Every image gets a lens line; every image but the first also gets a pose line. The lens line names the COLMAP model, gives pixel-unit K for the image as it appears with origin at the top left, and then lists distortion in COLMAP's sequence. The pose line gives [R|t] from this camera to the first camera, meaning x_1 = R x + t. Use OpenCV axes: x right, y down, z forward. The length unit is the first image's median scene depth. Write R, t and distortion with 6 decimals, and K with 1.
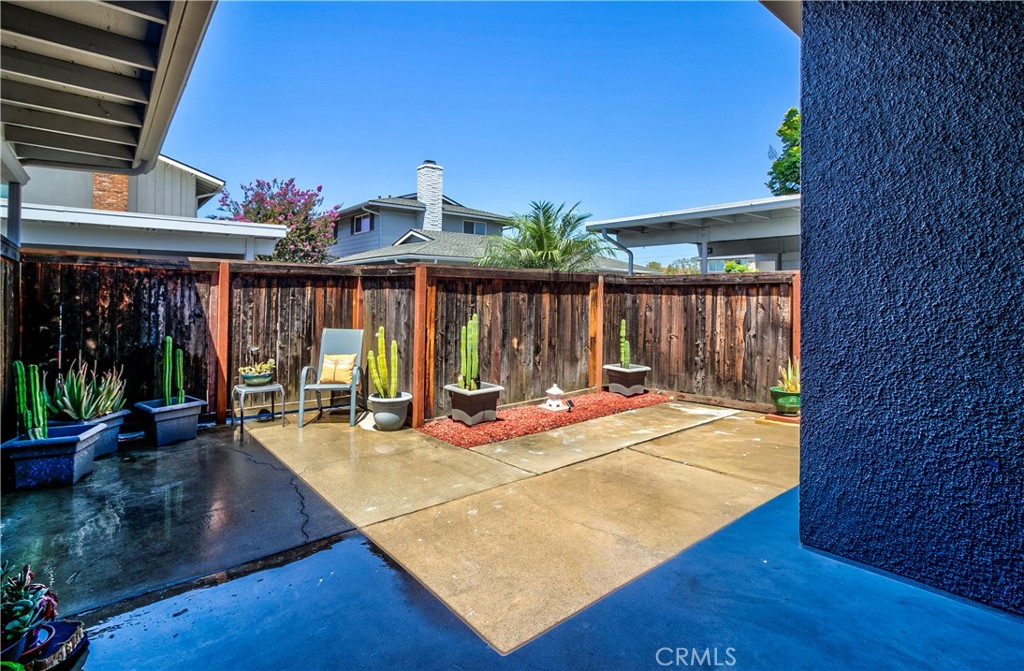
lens RADIAL K [[495.5, 0, 545.2], [0, 495.5, 310.7], [0, 0, 1]] dist [-0.007620, 0.005008]
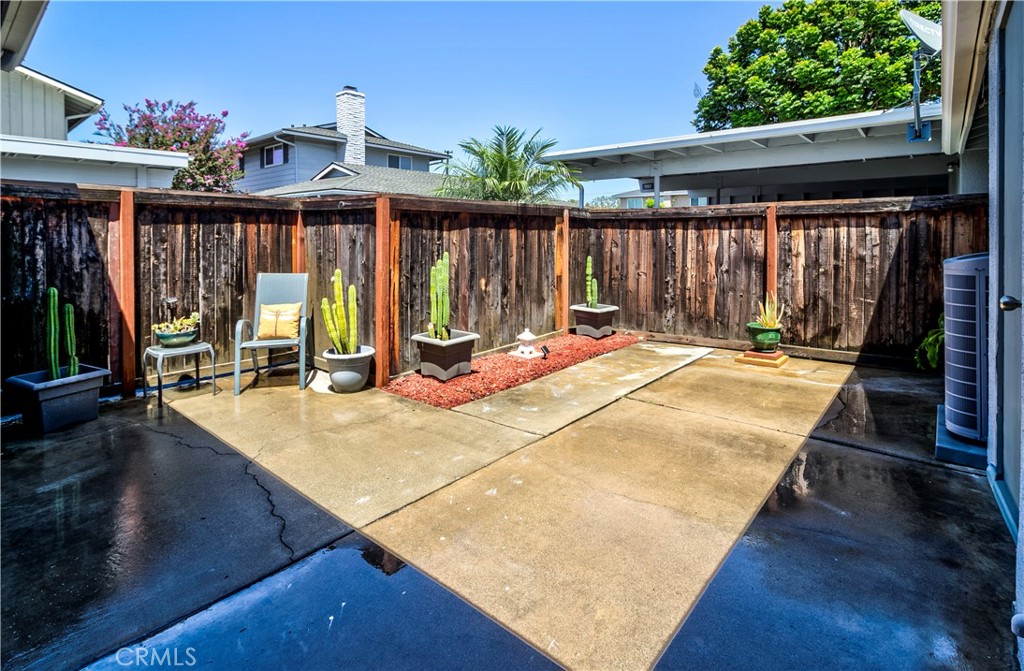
lens RADIAL K [[495.5, 0, 527.9], [0, 495.5, 263.2], [0, 0, 1]] dist [-0.007620, 0.005008]
pose [[0.989172, -0.019188, 0.145504, -0.113136], [0.015556, 0.999539, 0.026060, 0.004641], [-0.145937, -0.023514, 0.989014, 0.108977]]
